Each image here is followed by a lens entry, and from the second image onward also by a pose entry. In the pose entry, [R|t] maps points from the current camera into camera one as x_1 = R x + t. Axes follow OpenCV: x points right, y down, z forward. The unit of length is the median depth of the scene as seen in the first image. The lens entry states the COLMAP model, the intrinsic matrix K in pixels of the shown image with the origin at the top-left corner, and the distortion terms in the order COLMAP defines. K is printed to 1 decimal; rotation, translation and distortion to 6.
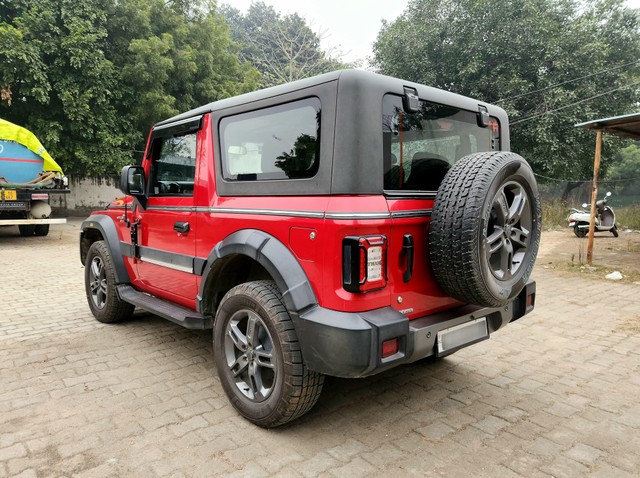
lens RADIAL K [[449.9, 0, 308.7], [0, 449.9, 248.1], [0, 0, 1]] dist [0.094080, -0.066115]
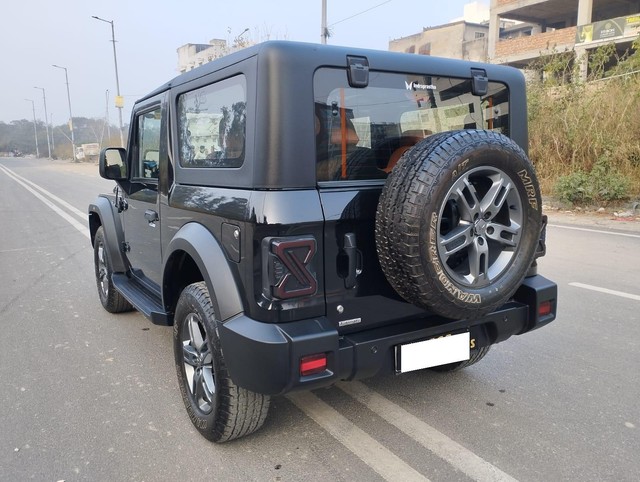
lens RADIAL K [[532.9, 0, 318.7], [0, 532.9, 242.5], [0, 0, 1]] dist [0.100584, -0.123112]
pose [[0.984679, 0.007261, -0.174223, 0.254508], [0.000436, 0.999027, 0.044101, -0.042584], [0.174374, -0.043502, 0.983718, 0.002510]]
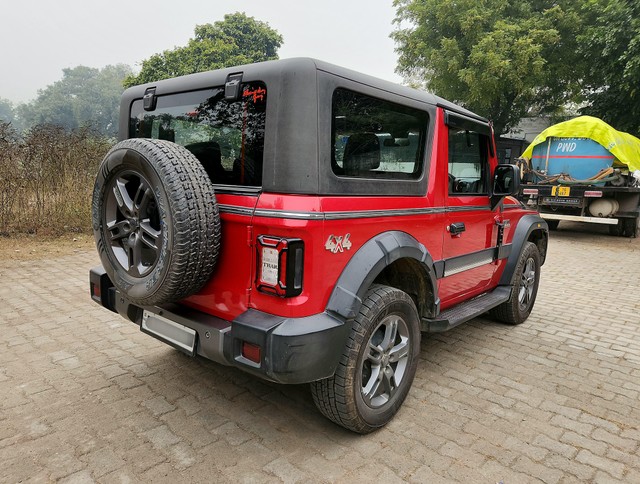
lens RADIAL K [[454.1, 0, 299.3], [0, 454.1, 257.2], [0, 0, 1]] dist [0.076969, -0.066579]
pose [[0.118512, 0.170272, -0.978245, 1.124967], [-0.149407, 0.977029, 0.151960, -0.132093], [0.981648, 0.128147, 0.141229, 0.966957]]
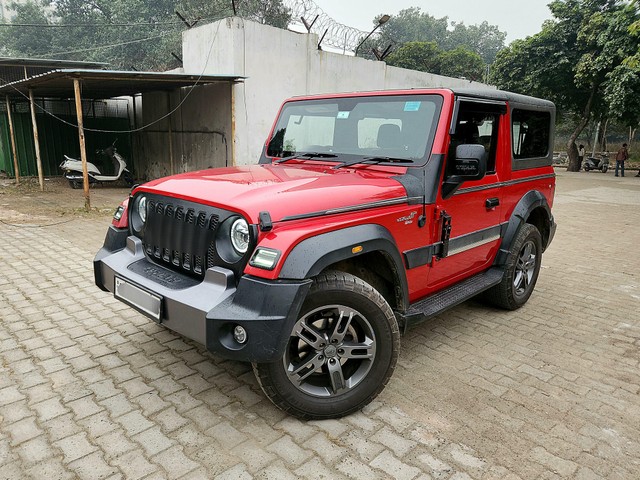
lens RADIAL K [[456.0, 0, 299.1], [0, 456.0, 248.3], [0, 0, 1]] dist [0.088562, -0.073487]
pose [[-0.059613, -0.246021, 0.967430, -1.446468], [0.094372, 0.963423, 0.250817, -0.280337], [-0.993751, 0.106251, -0.034215, 1.604987]]
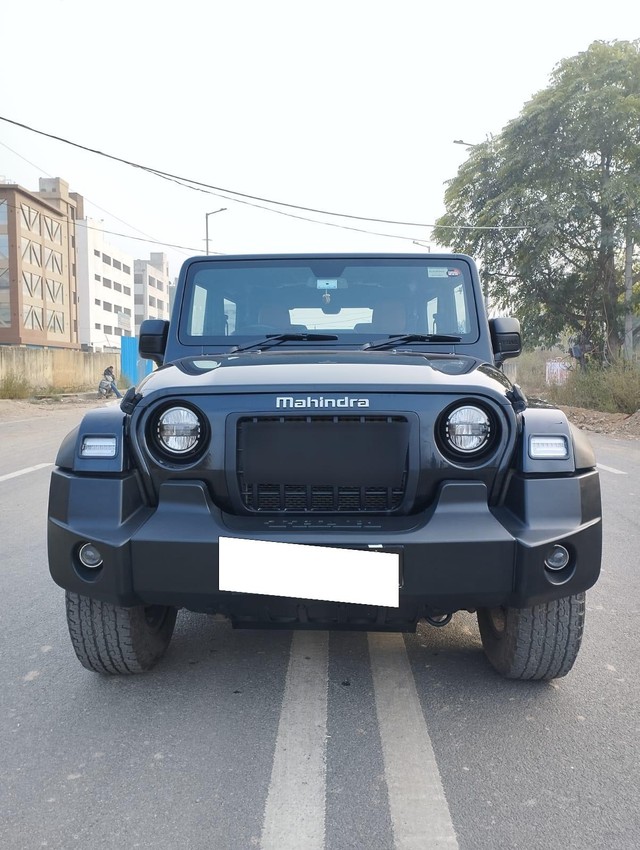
lens RADIAL K [[707.8, 0, 327.0], [0, 707.8, 420.0], [0, 0, 1]] dist [0.100584, -0.123112]
pose [[-0.744231, -0.060093, 0.665213, -1.099015], [0.075239, 0.982063, 0.172893, -0.279773], [-0.663671, 0.178722, -0.726360, 2.393862]]
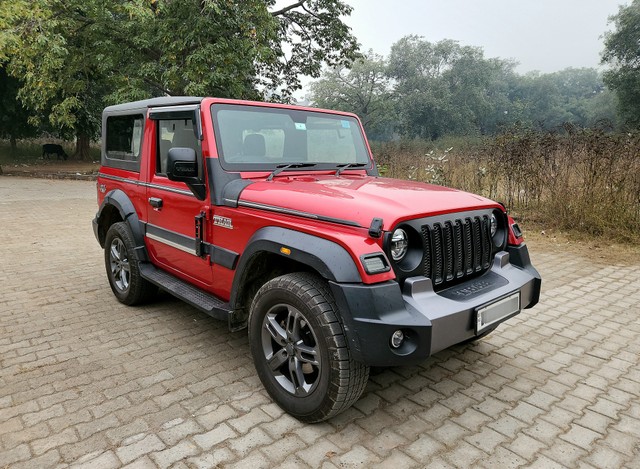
lens RADIAL K [[446.9, 0, 308.3], [0, 446.9, 238.3], [0, 0, 1]] dist [0.089196, -0.076596]
pose [[-0.999586, -0.026981, -0.009990, -0.256495], [-0.028748, 0.950620, 0.309024, -0.390723], [0.001158, 0.309183, -0.951002, 2.650750]]
